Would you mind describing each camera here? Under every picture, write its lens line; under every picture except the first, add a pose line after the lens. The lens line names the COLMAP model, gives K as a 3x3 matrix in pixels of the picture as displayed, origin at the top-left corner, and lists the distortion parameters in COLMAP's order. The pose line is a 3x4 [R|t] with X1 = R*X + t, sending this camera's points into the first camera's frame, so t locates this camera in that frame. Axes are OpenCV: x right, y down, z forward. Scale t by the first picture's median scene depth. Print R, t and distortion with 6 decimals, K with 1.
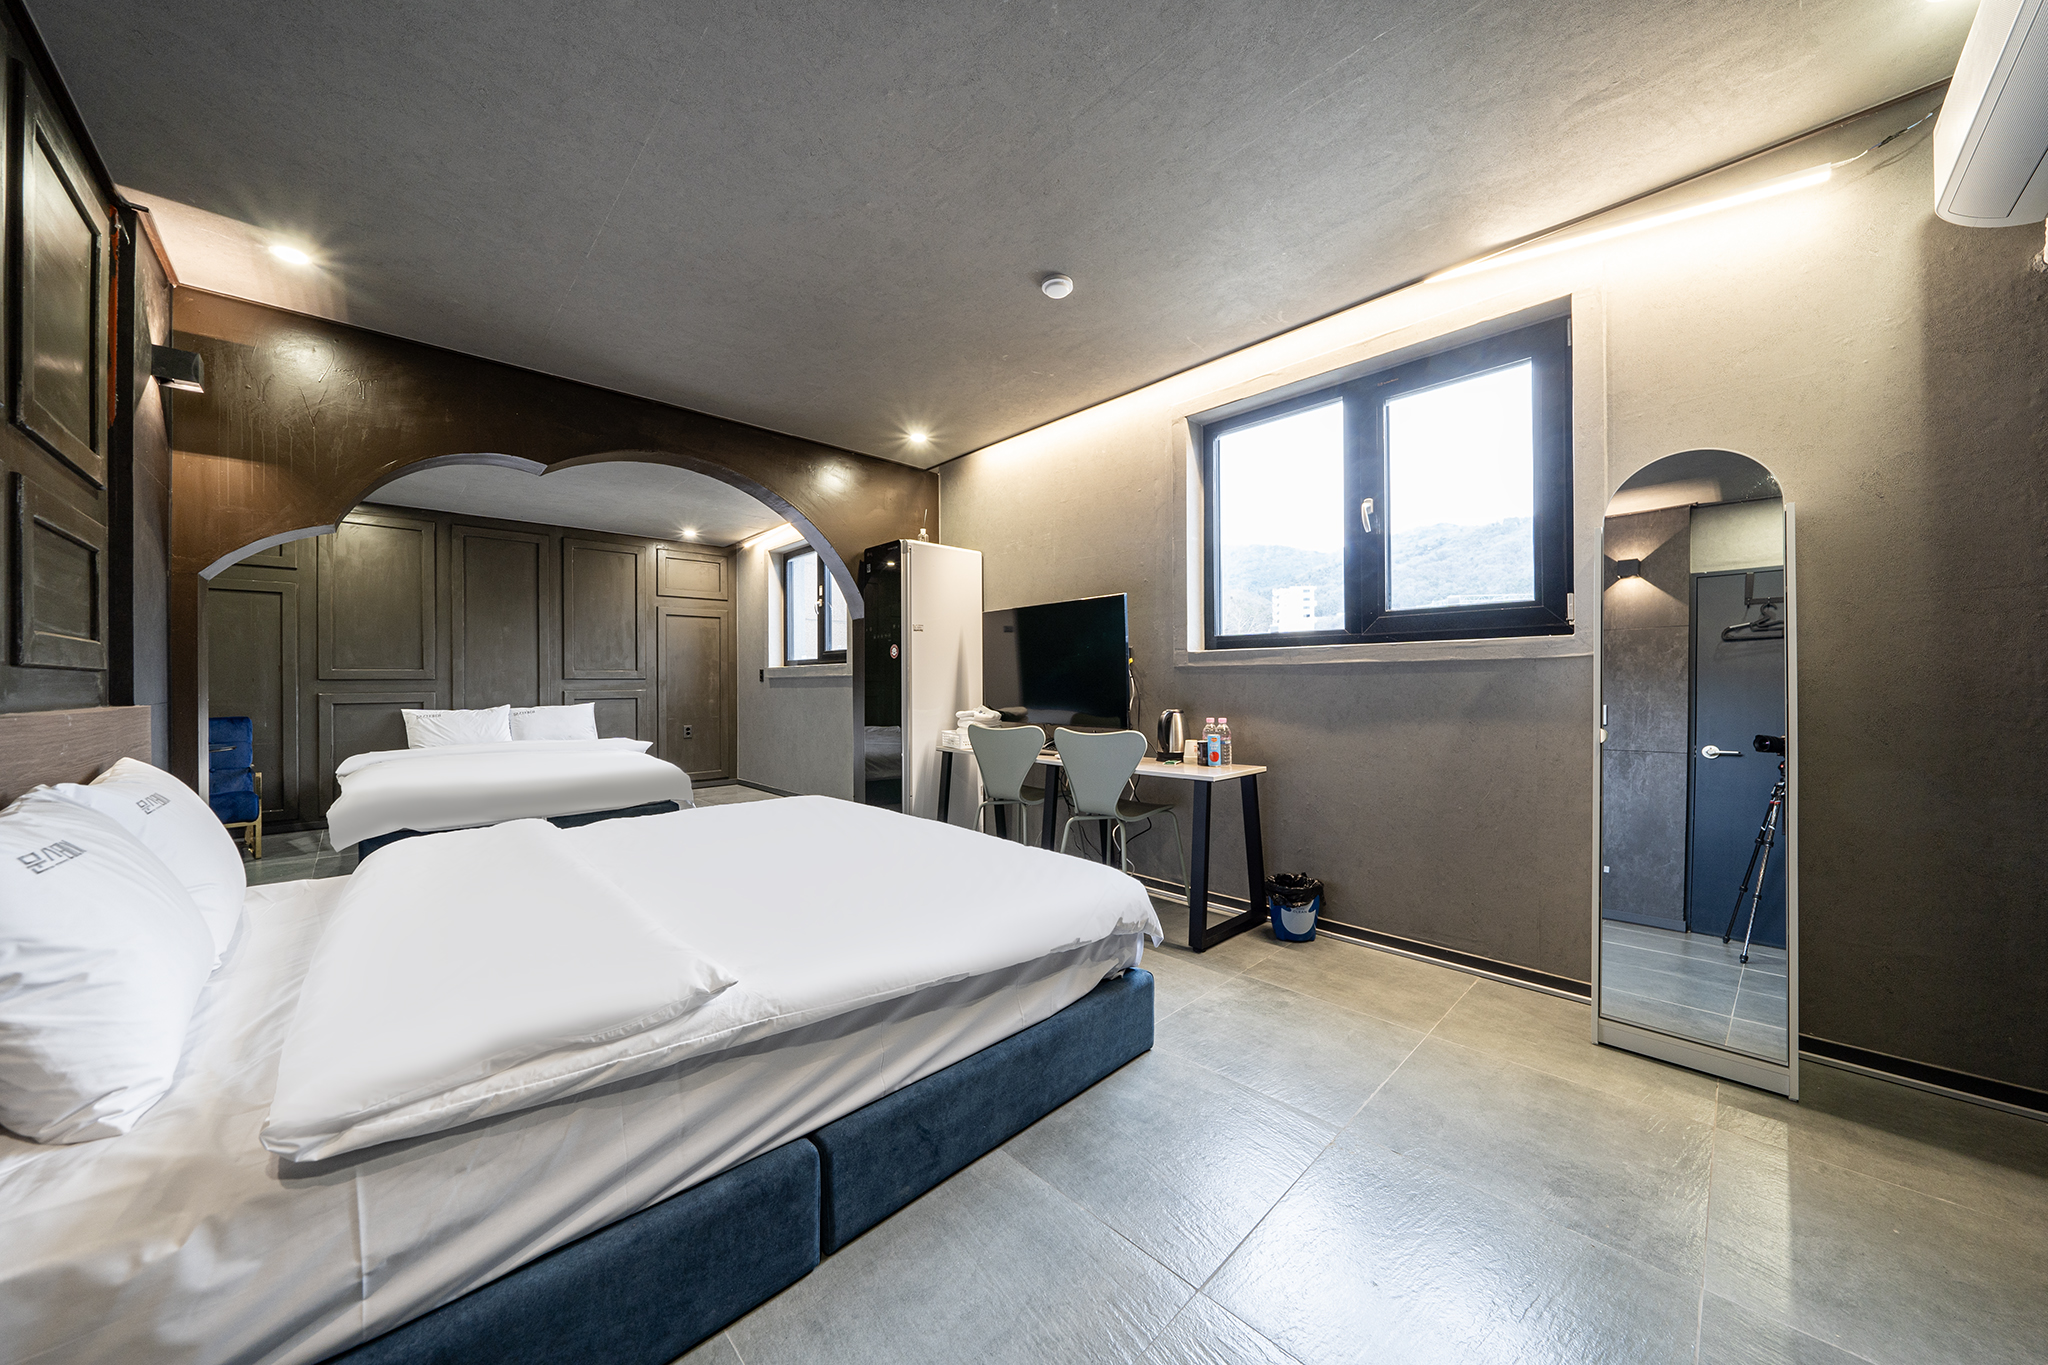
lens RADIAL K [[700.4, 0, 1037.9], [0, 700.4, 683.5], [0, 0, 1]] dist [-0.001202, -0.000182]
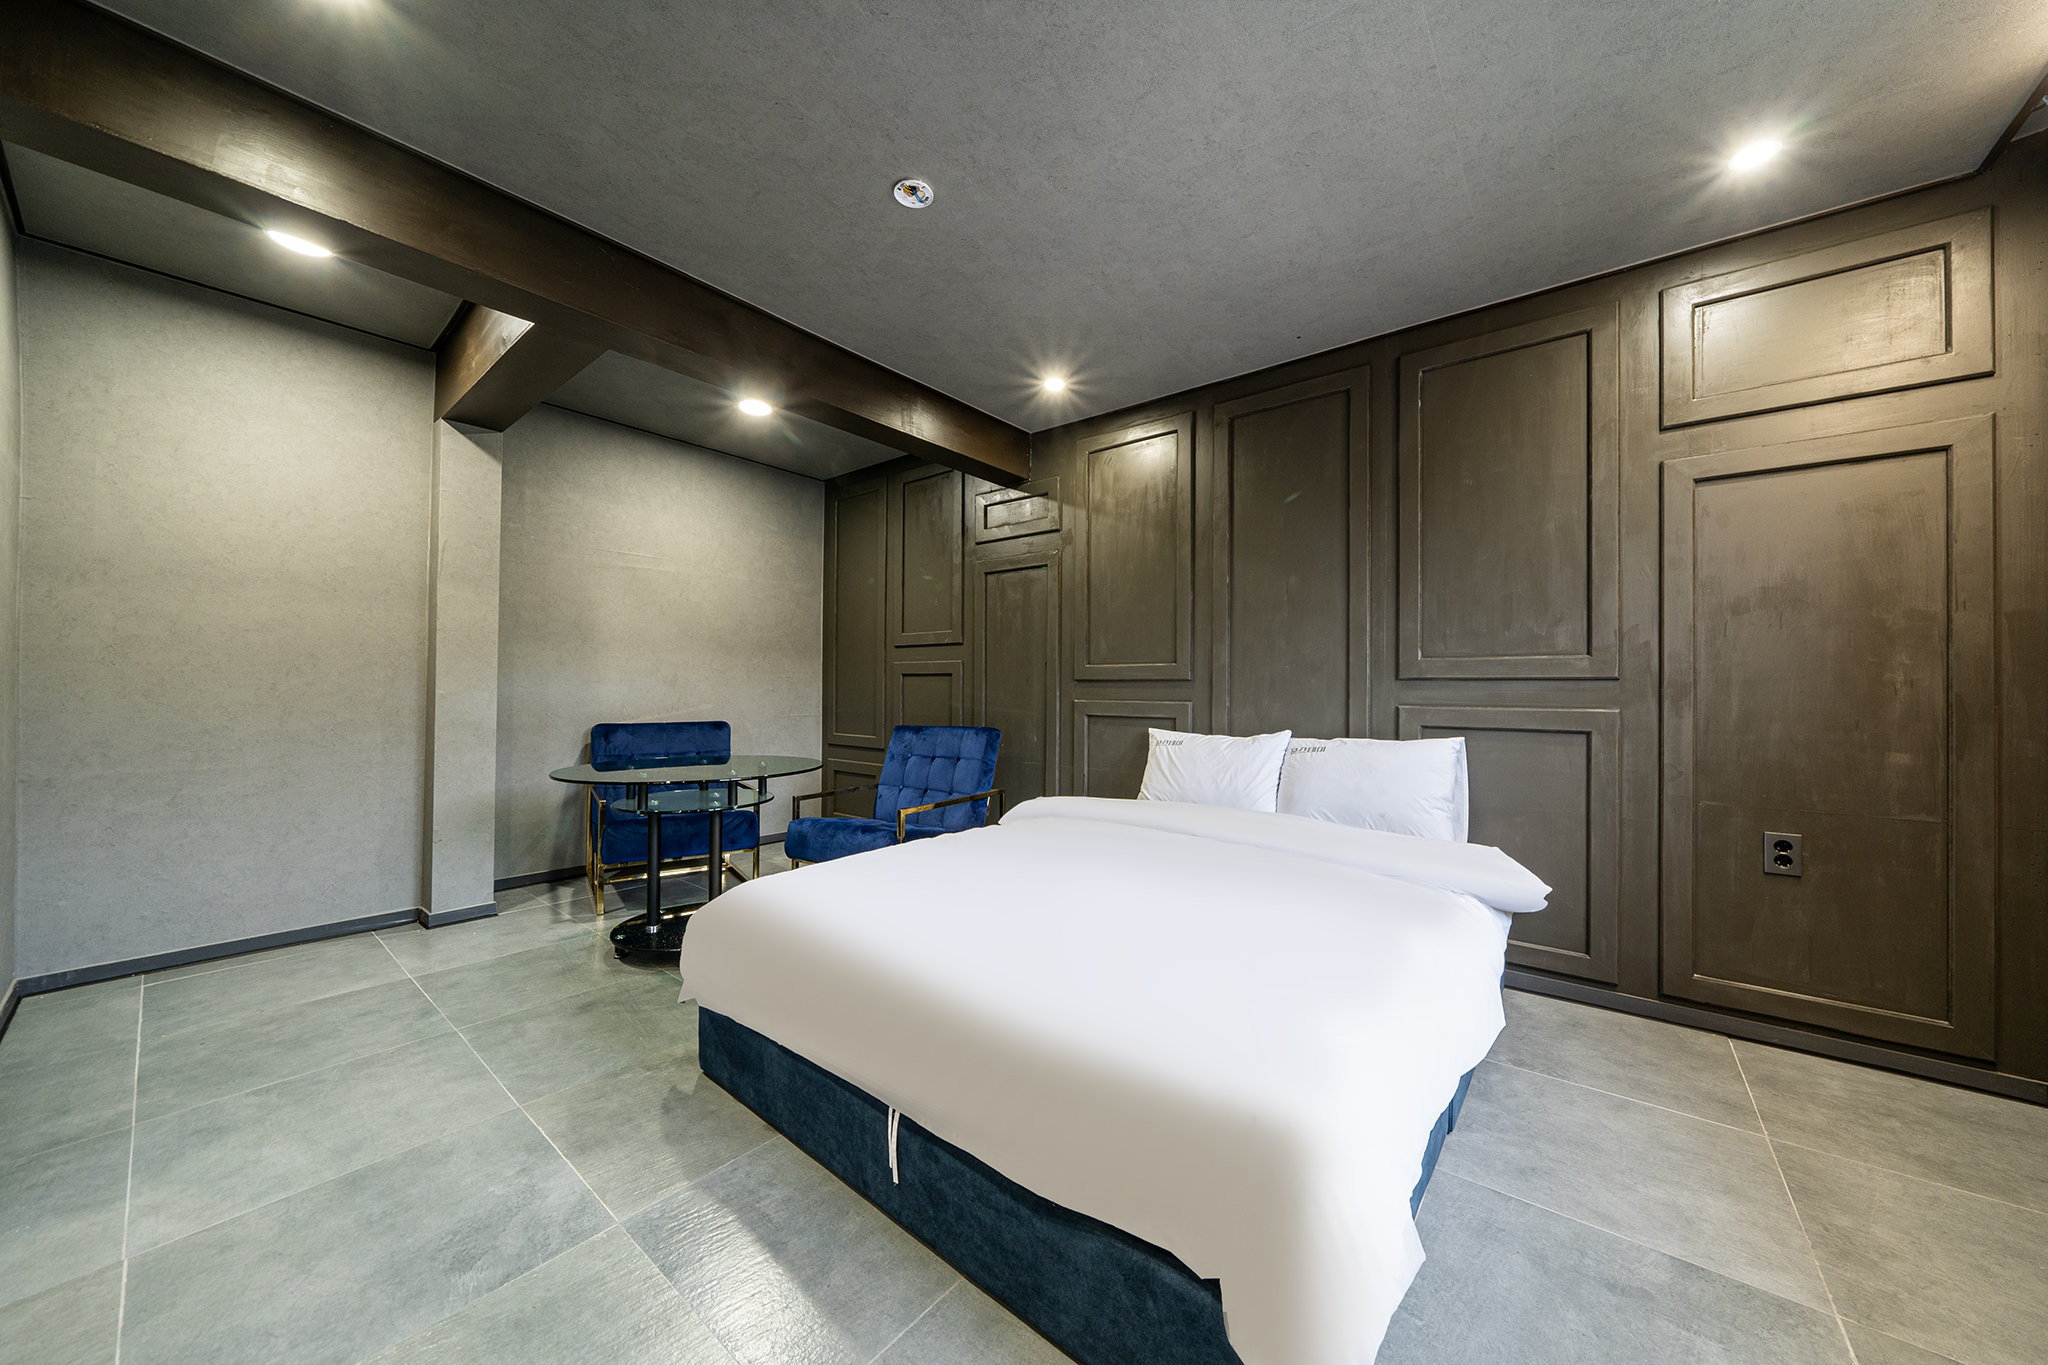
lens RADIAL K [[700.4, 0, 1037.9], [0, 700.4, 683.5], [0, 0, 1]] dist [-0.001202, -0.000182]
pose [[0.121335, 0.004522, -0.992601, -0.326117], [-0.006669, 0.999971, 0.003740, -0.004423], [0.992589, 0.006166, 0.121361, 0.874246]]
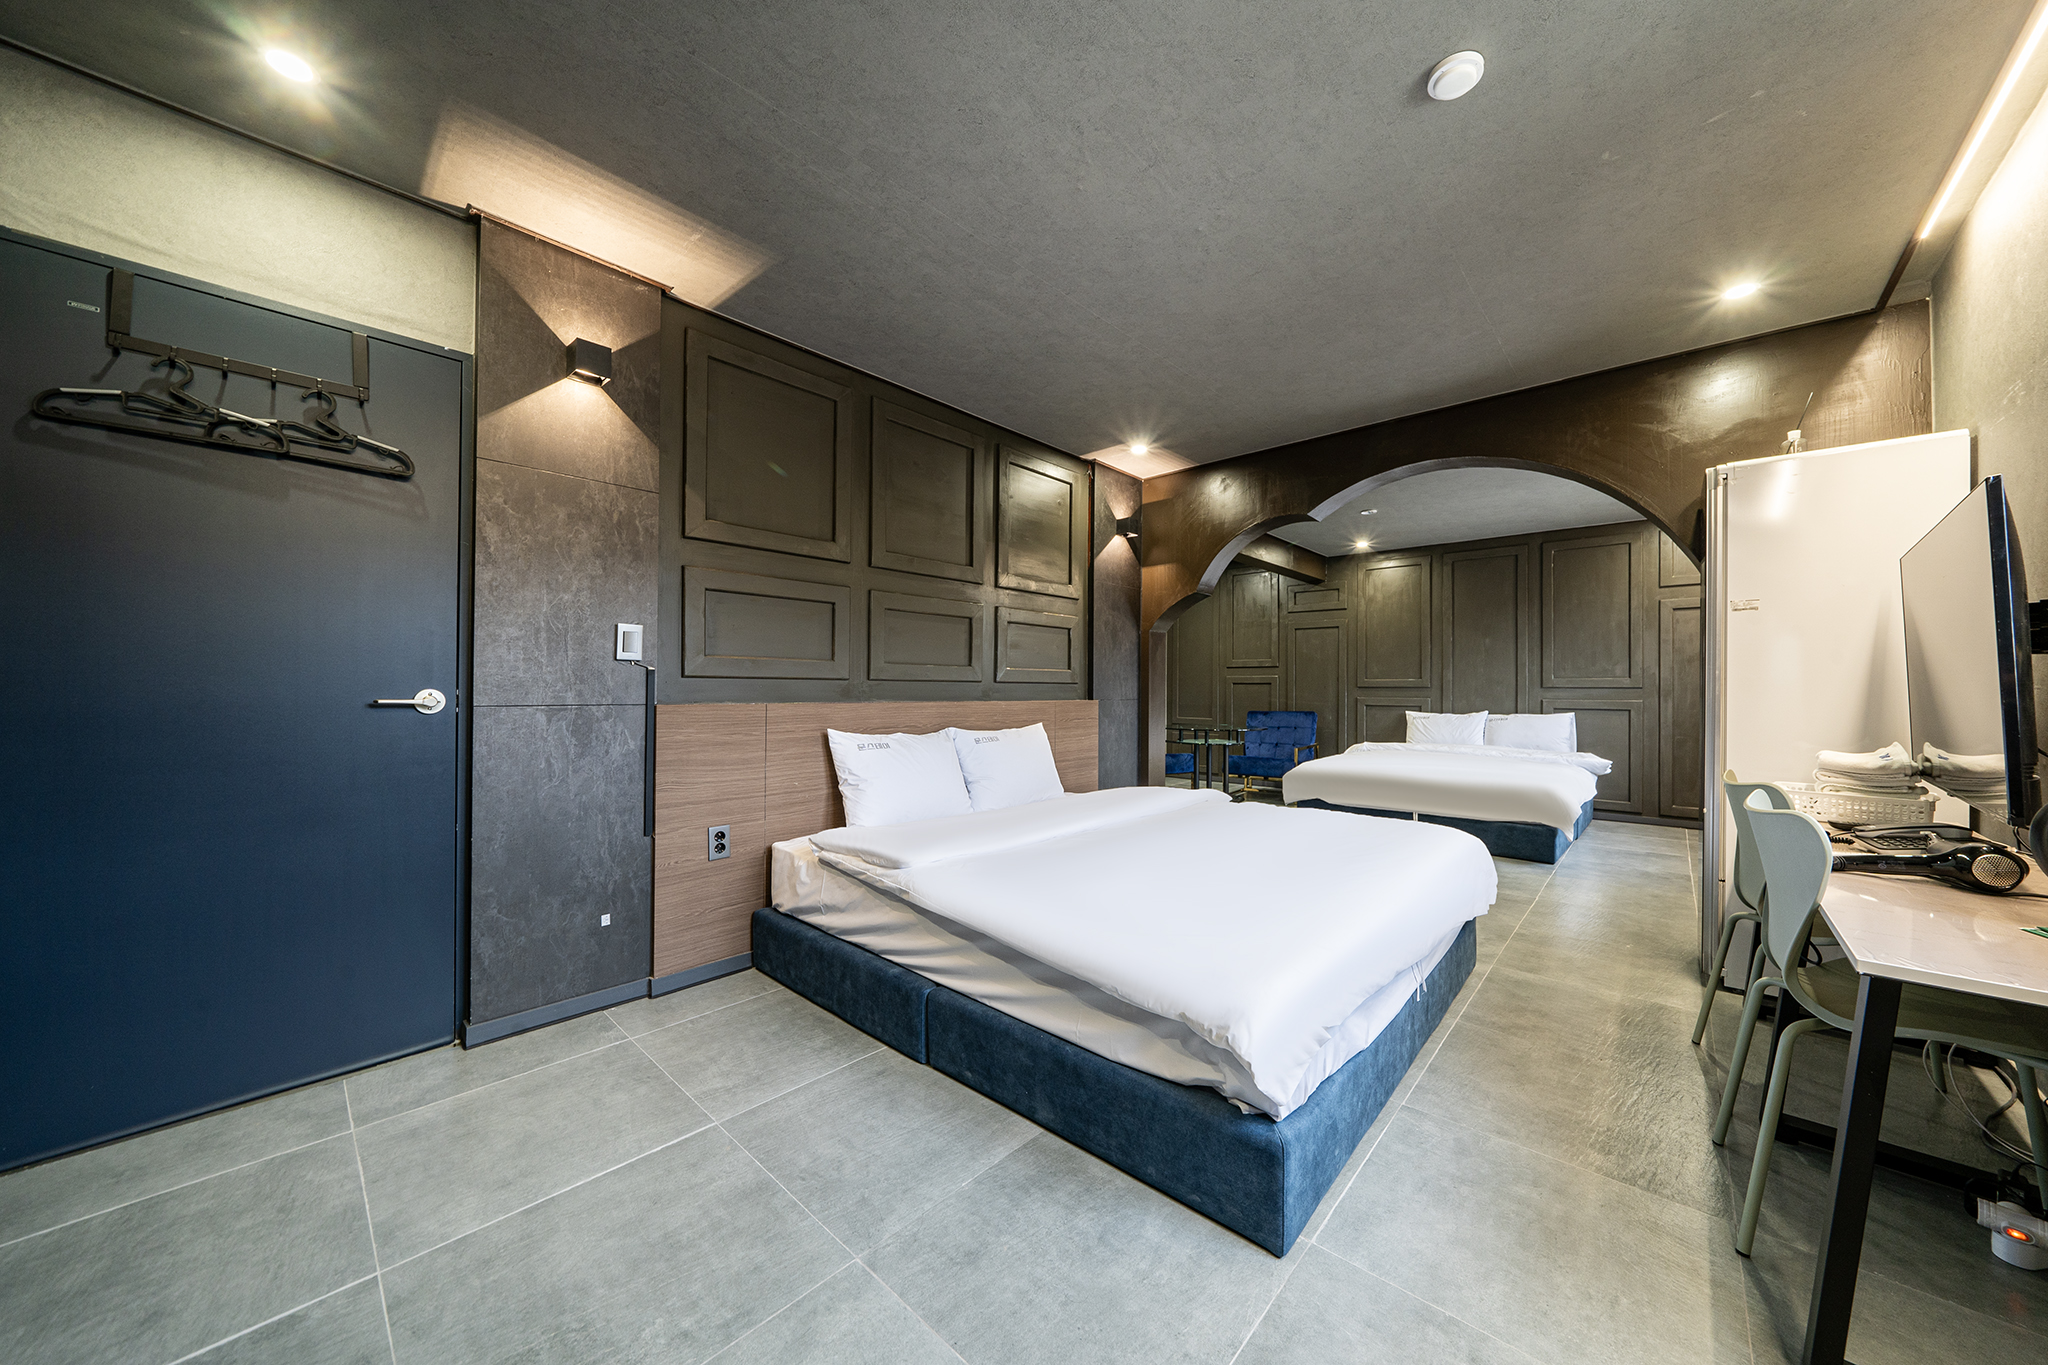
lens RADIAL K [[700.4, 0, 1037.9], [0, 700.4, 683.5], [0, 0, 1]] dist [-0.001202, -0.000182]
pose [[0.062189, -0.000705, -0.998064, 0.311206], [-0.008846, 0.999960, -0.001258, -0.005008], [0.998025, 0.008907, 0.062180, 0.282891]]
